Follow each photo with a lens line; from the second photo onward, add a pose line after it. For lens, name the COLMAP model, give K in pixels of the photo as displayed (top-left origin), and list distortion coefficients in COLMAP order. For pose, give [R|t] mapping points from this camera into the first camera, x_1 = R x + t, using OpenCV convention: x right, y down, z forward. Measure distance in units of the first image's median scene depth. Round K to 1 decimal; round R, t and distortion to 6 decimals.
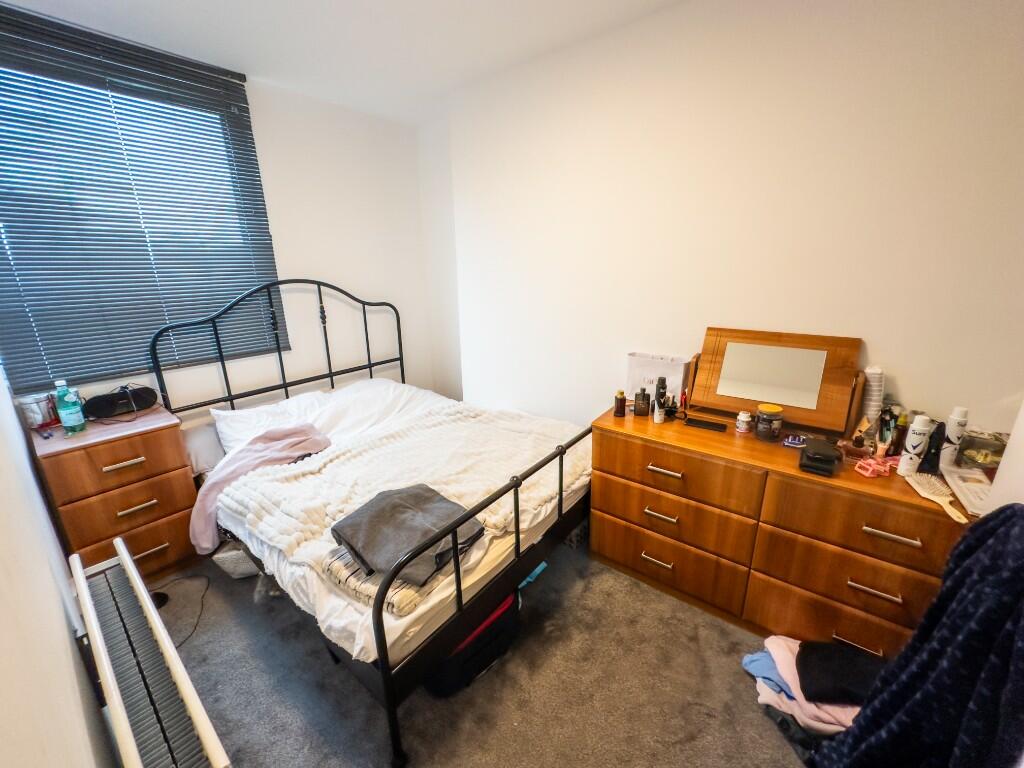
lens RADIAL K [[407.8, 0, 512.0], [0, 407.8, 384.0], [0, 0, 1]] dist [-0.001772, -0.000355]
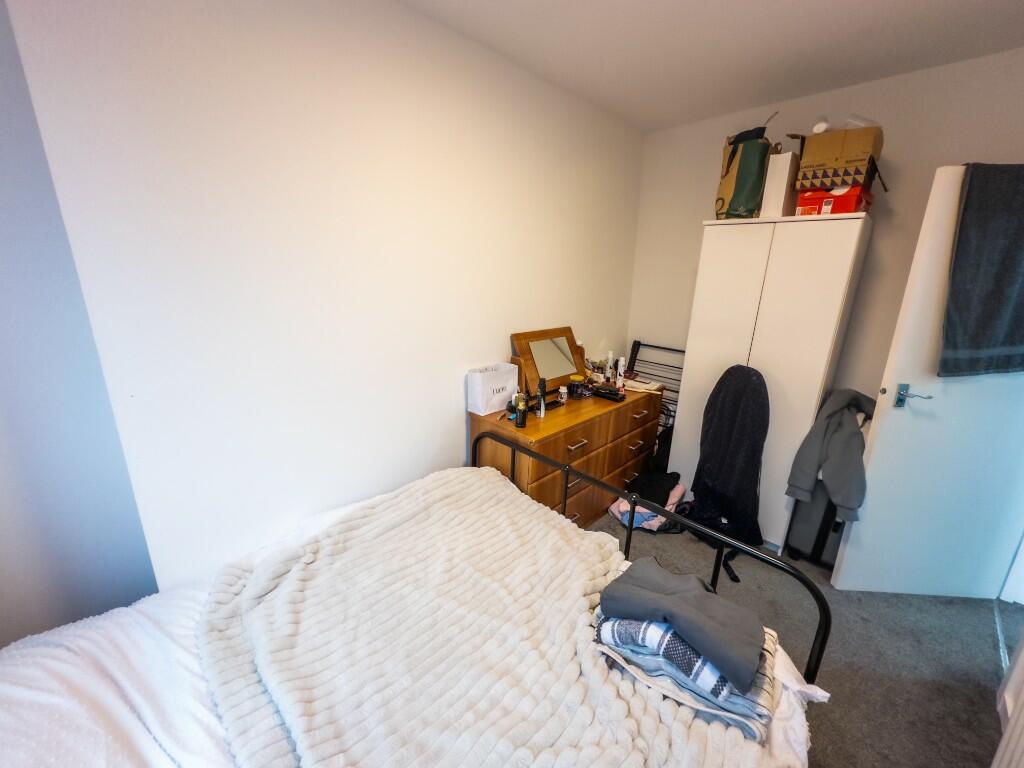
lens RADIAL K [[407.8, 0, 512.0], [0, 407.8, 384.0], [0, 0, 1]] dist [-0.001772, -0.000355]
pose [[0.099317, -0.247356, 0.963821, -0.801890], [0.249756, 0.943800, 0.216482, -0.286425], [-0.963202, 0.219220, 0.155514, 0.951572]]
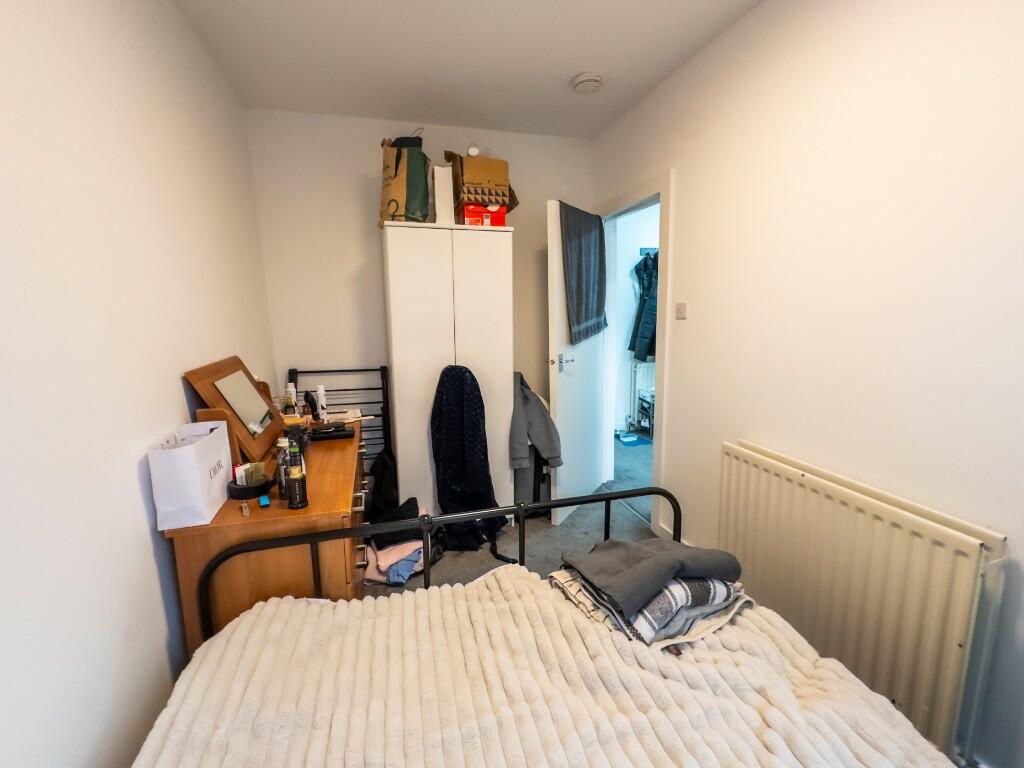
lens RADIAL K [[441.6, 0, 512.0], [0, 441.6, 384.0], [0, 0, 1]] dist [-0.001786, -0.000159]
pose [[-0.826179, -0.067912, 0.559300, -0.444129], [0.182101, 0.907238, 0.379154, -0.330835], [-0.533167, 0.415098, -0.737174, 1.401553]]
